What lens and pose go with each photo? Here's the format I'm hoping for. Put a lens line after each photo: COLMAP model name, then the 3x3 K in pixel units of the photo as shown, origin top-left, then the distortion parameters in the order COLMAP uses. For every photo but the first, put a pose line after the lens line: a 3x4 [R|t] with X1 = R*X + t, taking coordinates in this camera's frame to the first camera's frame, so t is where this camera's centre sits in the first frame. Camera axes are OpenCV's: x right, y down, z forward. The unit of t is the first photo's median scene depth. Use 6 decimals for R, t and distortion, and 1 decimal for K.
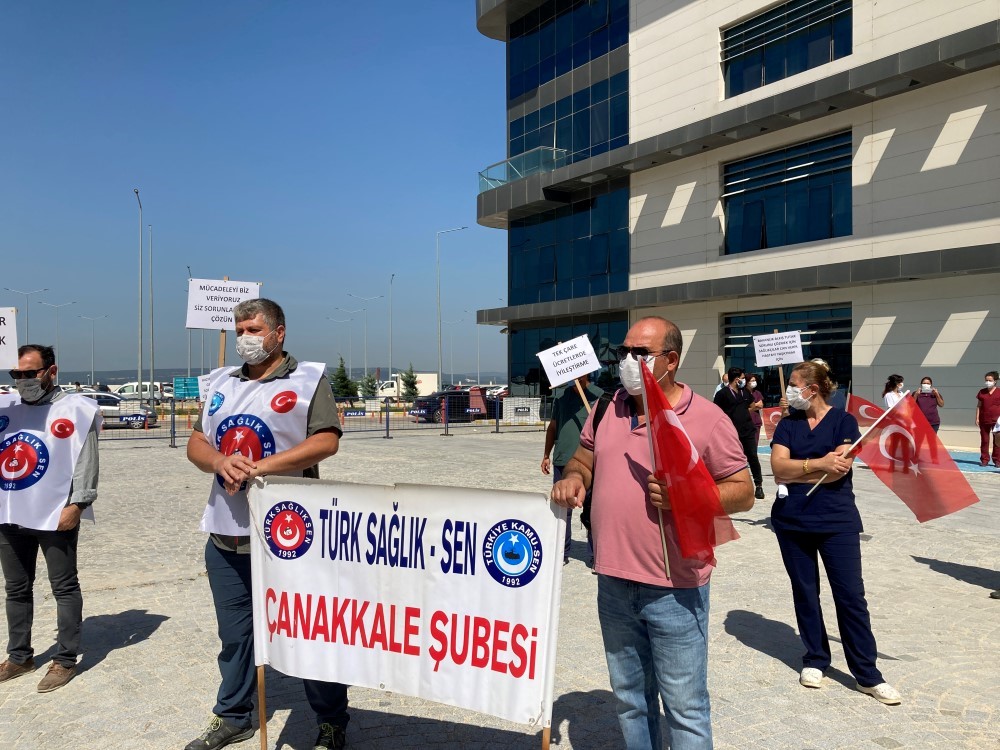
lens RADIAL K [[830.0, 0, 500.0], [0, 830.0, 375.0], [0, 0, 1]] dist [0.017452, 0.000944]
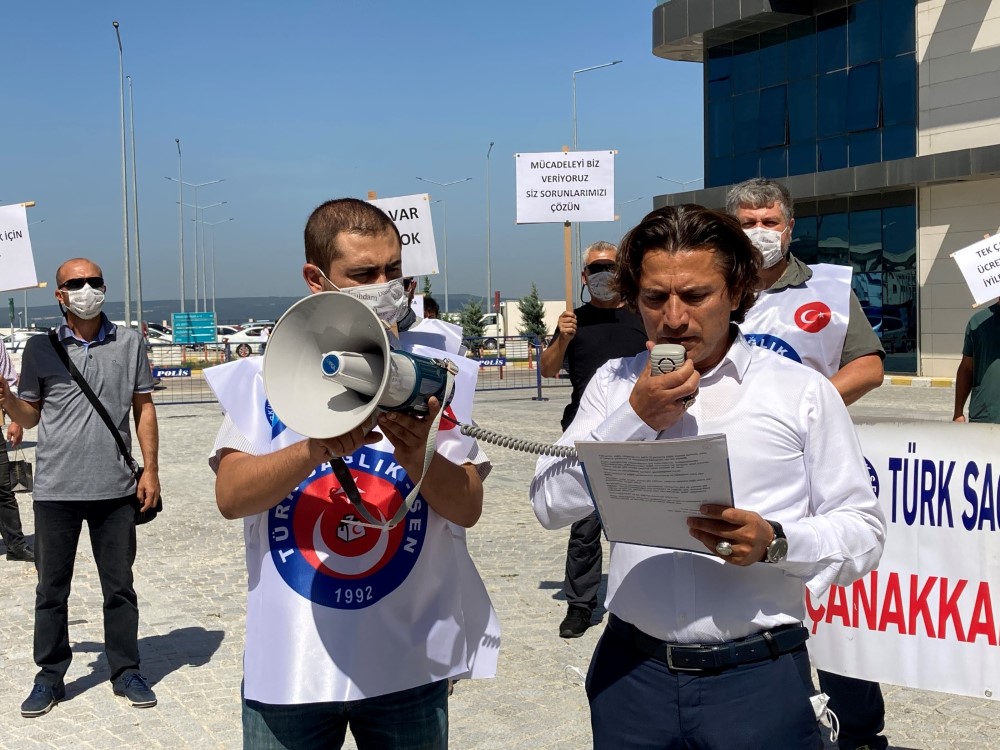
lens RADIAL K [[1338.8, 0, 500.0], [0, 1338.8, 375.0], [0, 0, 1]] dist [0.017644, 0.098261]
pose [[0.994580, -0.012100, -0.103268, -0.429589], [0.017552, 0.998490, 0.052050, 0.018866], [0.102482, -0.053581, 0.993291, -0.218404]]
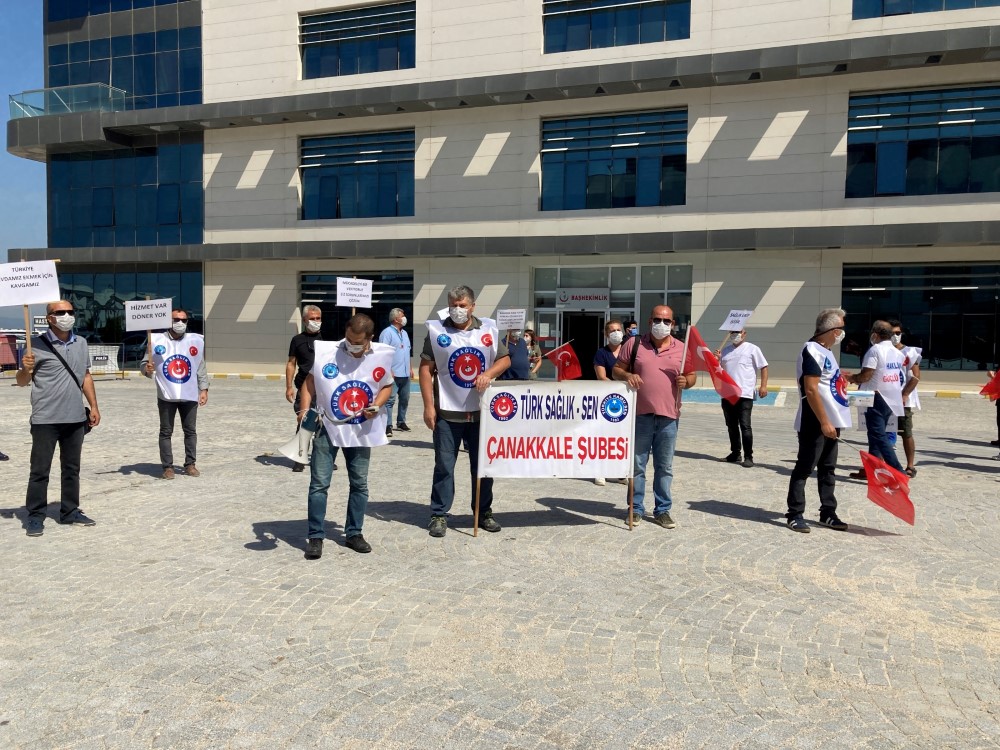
lens RADIAL K [[830.0, 0, 500.0], [0, 830.0, 375.0], [0, 0, 1]] dist [0.017452, 0.000944]
pose [[0.805377, -0.017800, 0.592495, -1.445191], [-0.017576, 0.998392, 0.053886, 0.002858], [-0.592502, -0.053812, 0.803770, -0.597169]]
